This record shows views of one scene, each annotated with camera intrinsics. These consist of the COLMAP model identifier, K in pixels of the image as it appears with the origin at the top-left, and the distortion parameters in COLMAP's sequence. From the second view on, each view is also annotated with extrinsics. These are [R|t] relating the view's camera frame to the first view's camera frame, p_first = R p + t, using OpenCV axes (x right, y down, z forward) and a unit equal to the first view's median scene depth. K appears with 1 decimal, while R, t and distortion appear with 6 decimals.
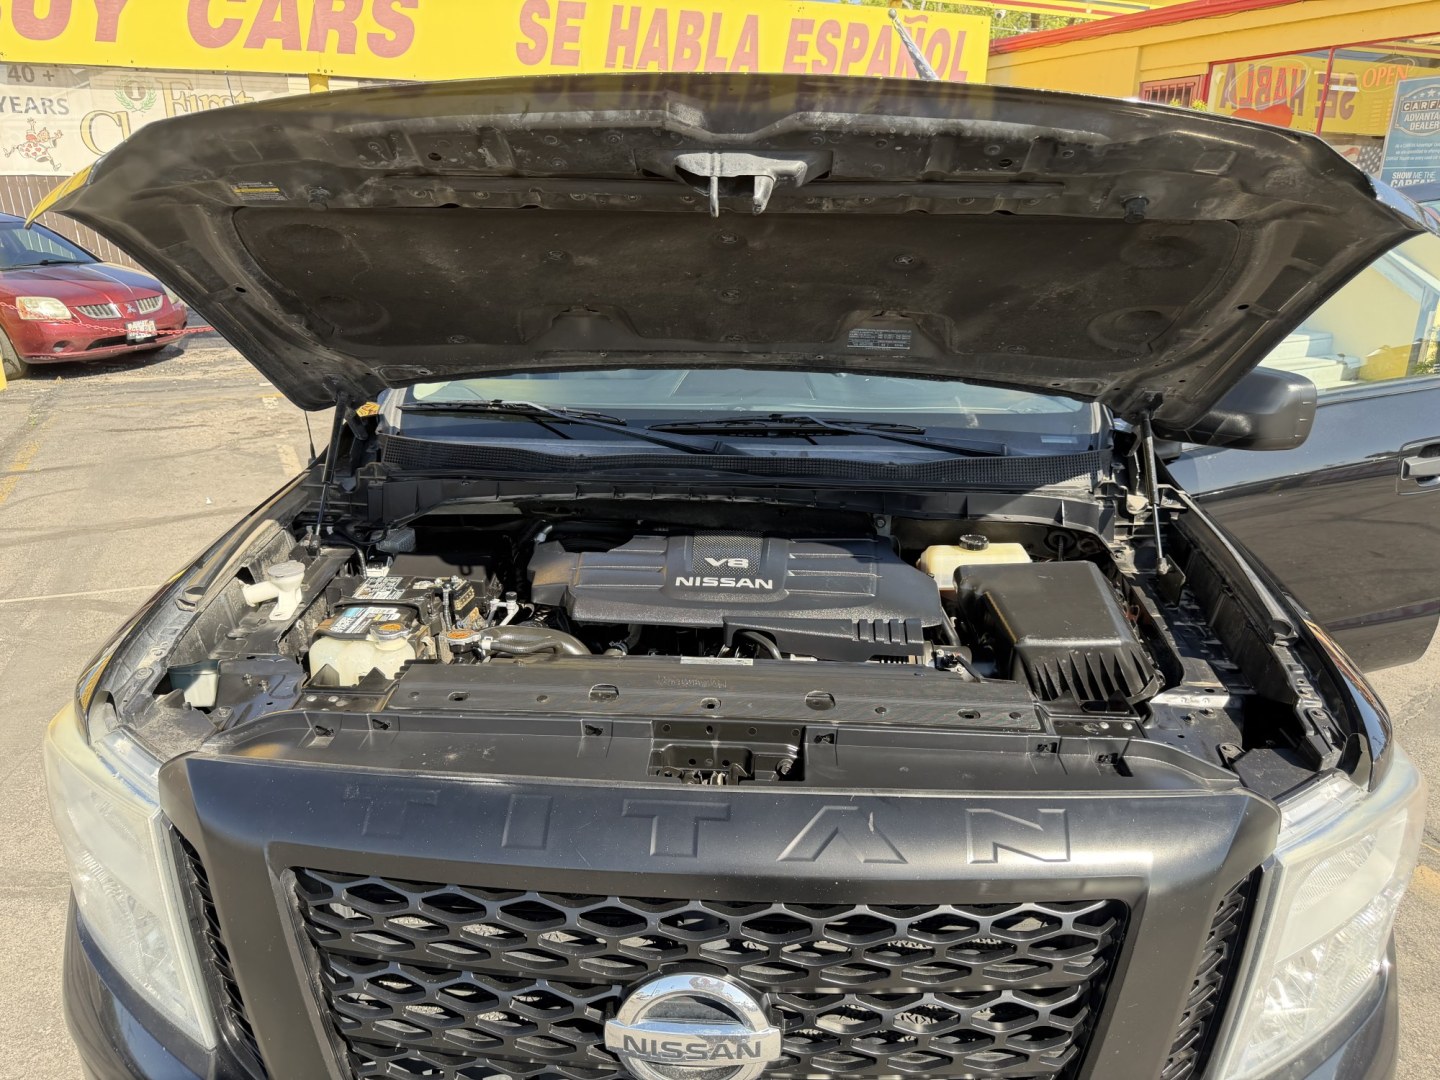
lens RADIAL K [[1029.1, 0, 719.7], [0, 1029.1, 544.3], [0, 0, 1]] dist [-0.000111, -0.005536]
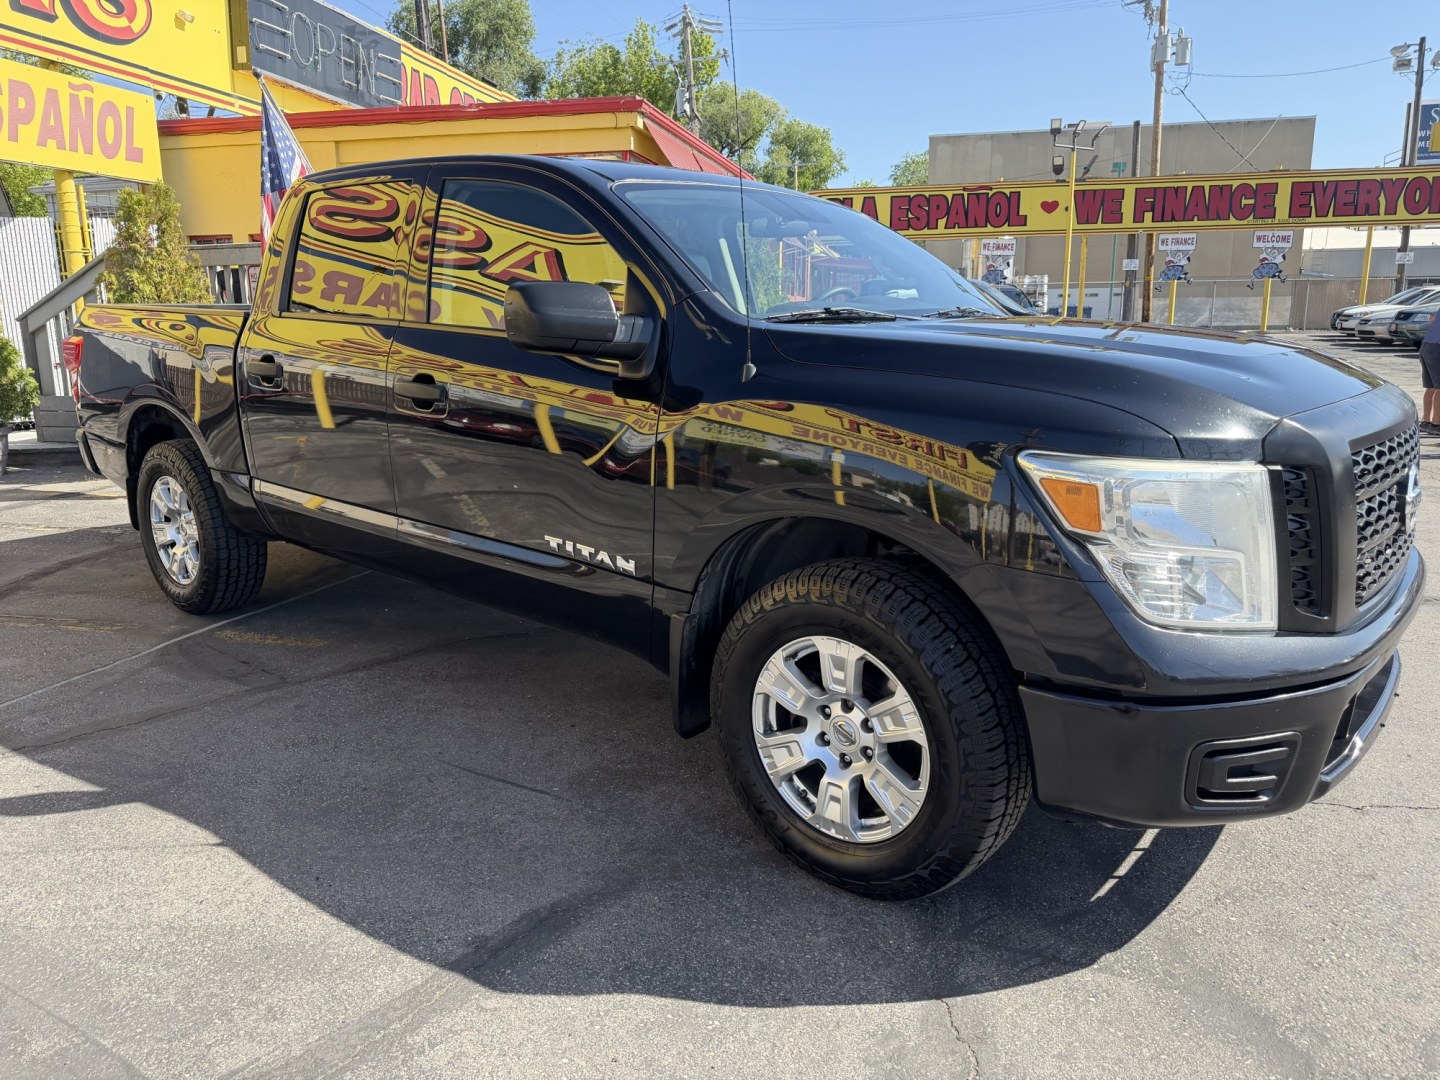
lens RADIAL K [[1025.2, 0, 723.5], [0, 1025.2, 531.1], [0, 0, 1]] dist [0.001659, -0.006258]
pose [[0.598501, -0.180531, 0.780516, -0.321258], [0.270152, 0.962693, 0.015514, 0.016207], [-0.754198, 0.201573, 0.624943, 0.094566]]
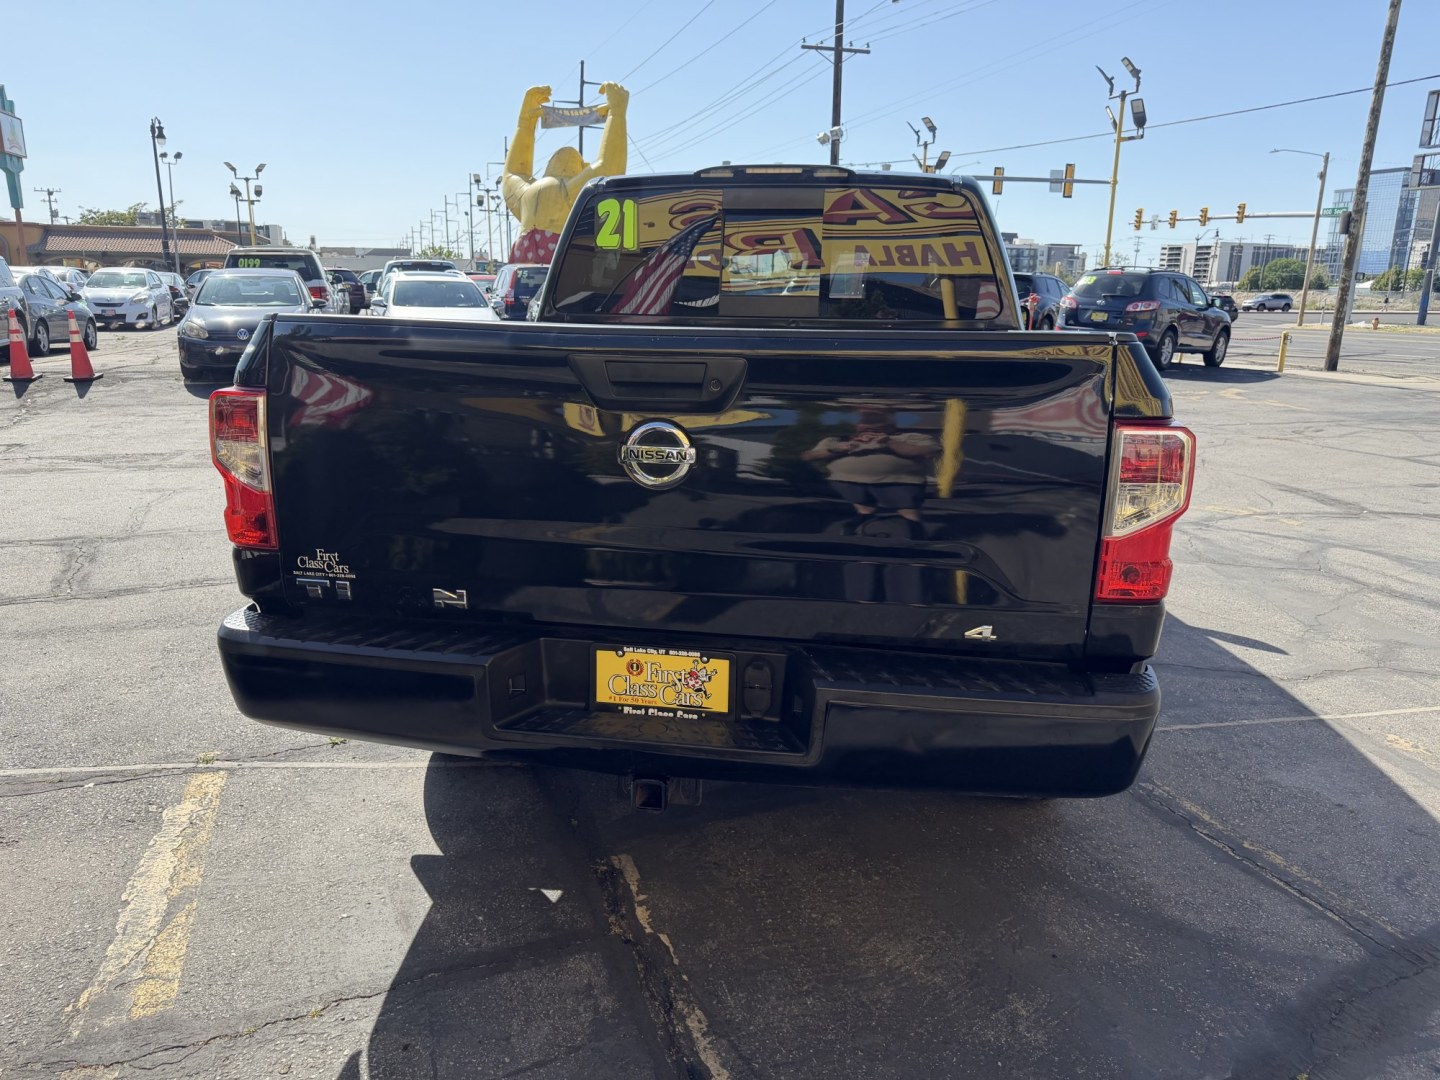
lens RADIAL K [[1026.9, 0, 713.7], [0, 1026.9, 539.9], [0, 0, 1]] dist [0.020698, -0.026603]
pose [[-0.994022, -0.048395, 0.097868, -0.003583], [0.011266, 0.846141, 0.532839, -0.268338], [-0.108597, 0.530757, -0.840538, 0.896769]]
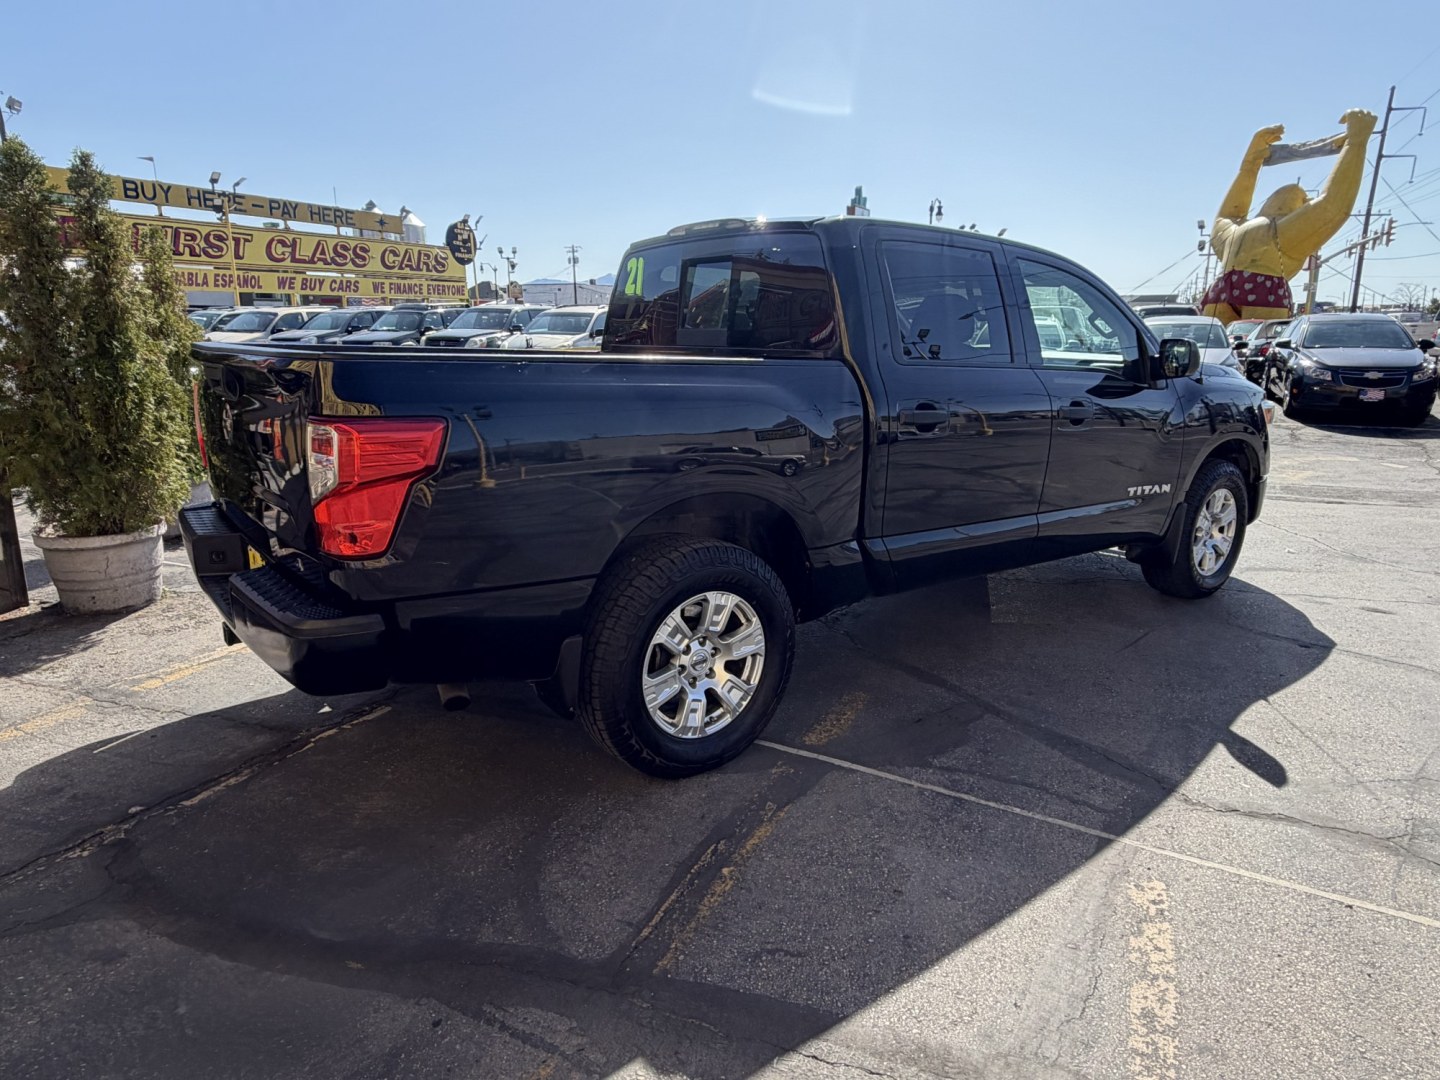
lens RADIAL K [[911.4, 0, 713.0], [0, 911.4, 531.2], [0, 0, 1]] dist [0.000564, -0.001586]
pose [[-0.650678, -0.174850, 0.738949, -0.322191], [0.235692, 0.878563, 0.415423, -0.227778], [-0.721850, 0.444470, -0.530451, 0.769661]]
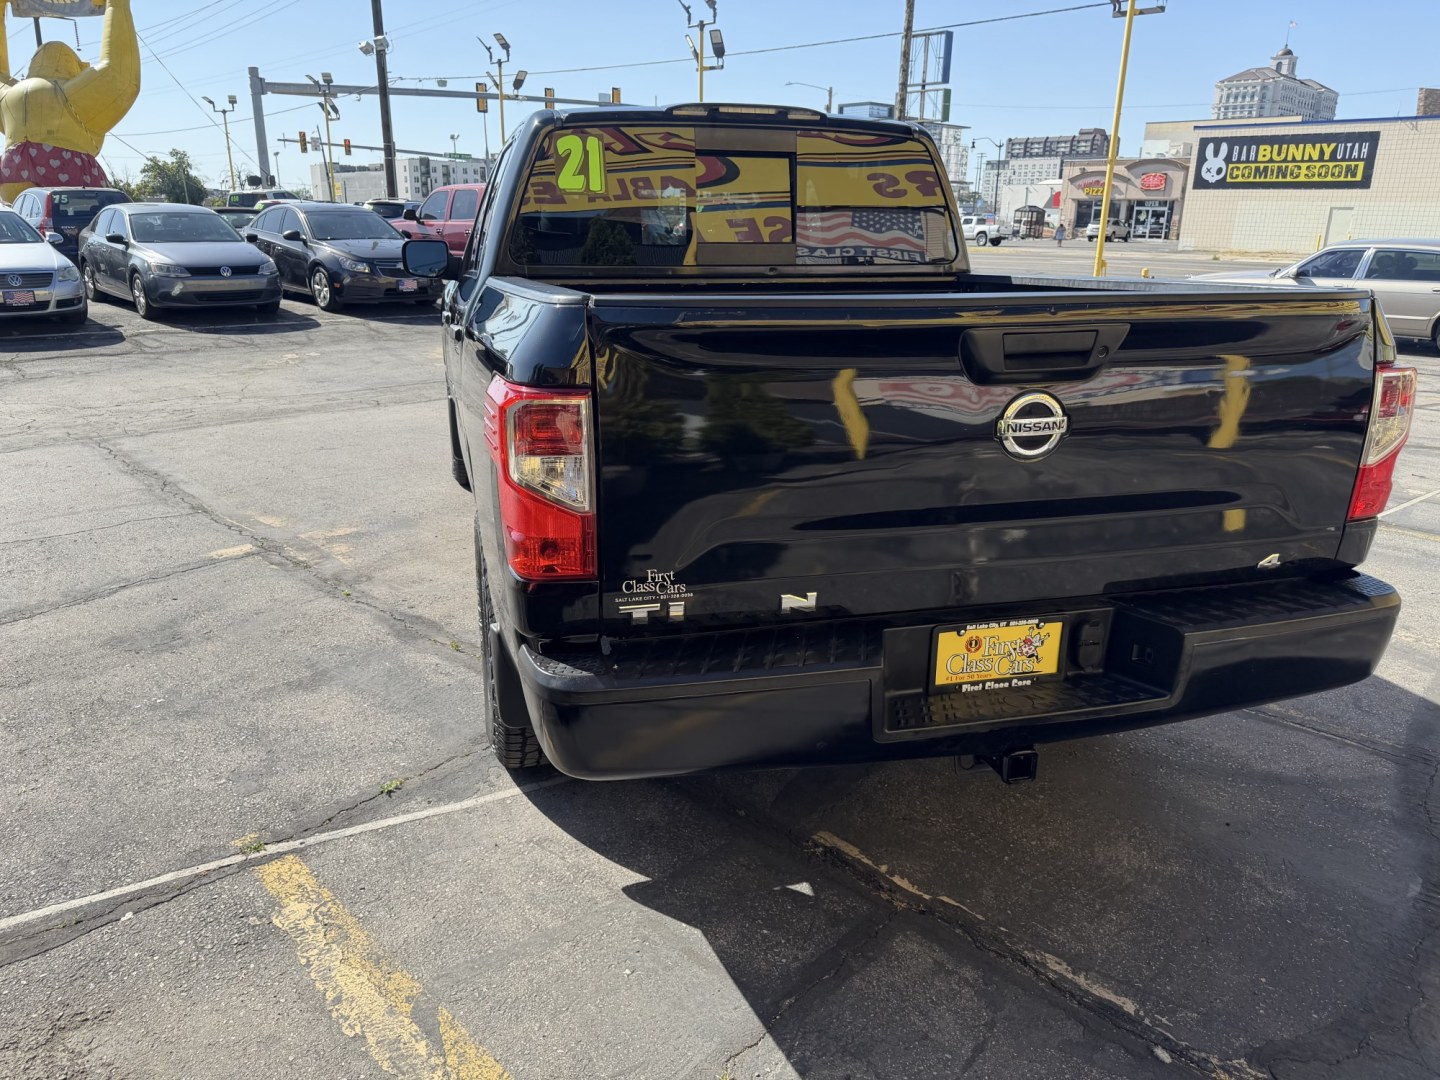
lens RADIAL K [[1025.6, 0, 713.5], [0, 1025.6, 550.2], [0, 0, 1]] dist [0.003623, -0.006842]
pose [[-0.947815, 0.080189, -0.308570, 0.162007], [-0.119158, 0.808612, 0.576149, -0.262387], [0.295715, 0.582851, -0.756860, 0.862253]]
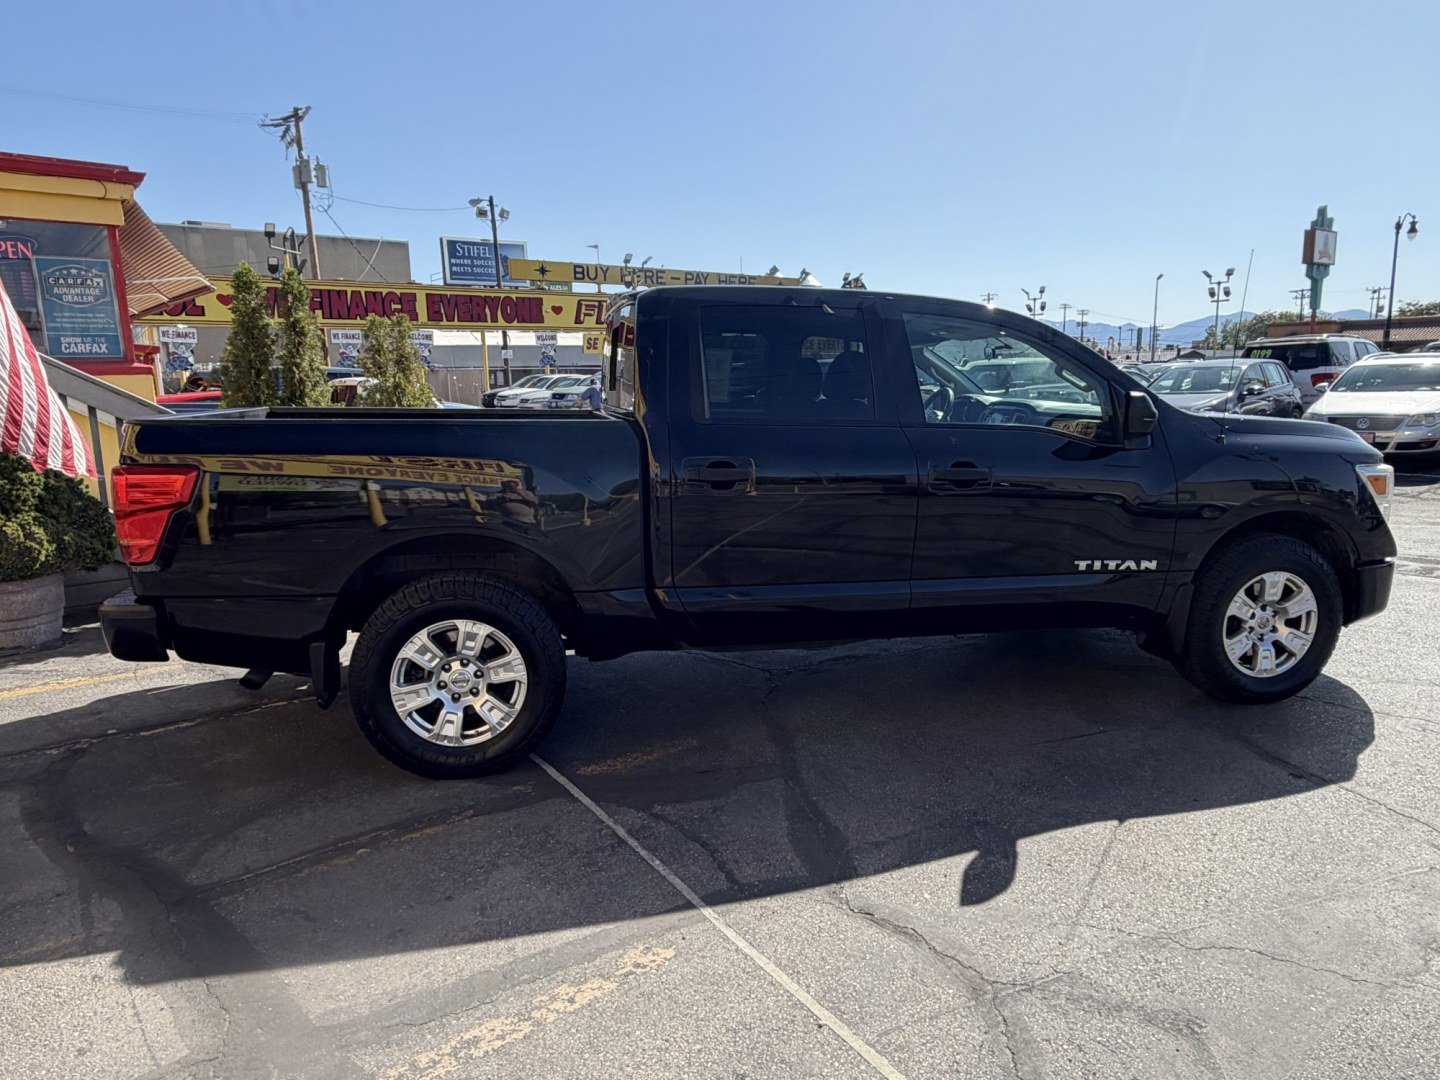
lens RADIAL K [[902.2, 0, 710.1], [0, 902.2, 542.6], [0, 0, 1]] dist [-0.001830, -0.000149]
pose [[-0.255800, -0.173576, 0.951019, -0.459553], [0.325225, 0.910958, 0.253741, -0.164086], [-0.910382, 0.374203, -0.176571, 0.567727]]
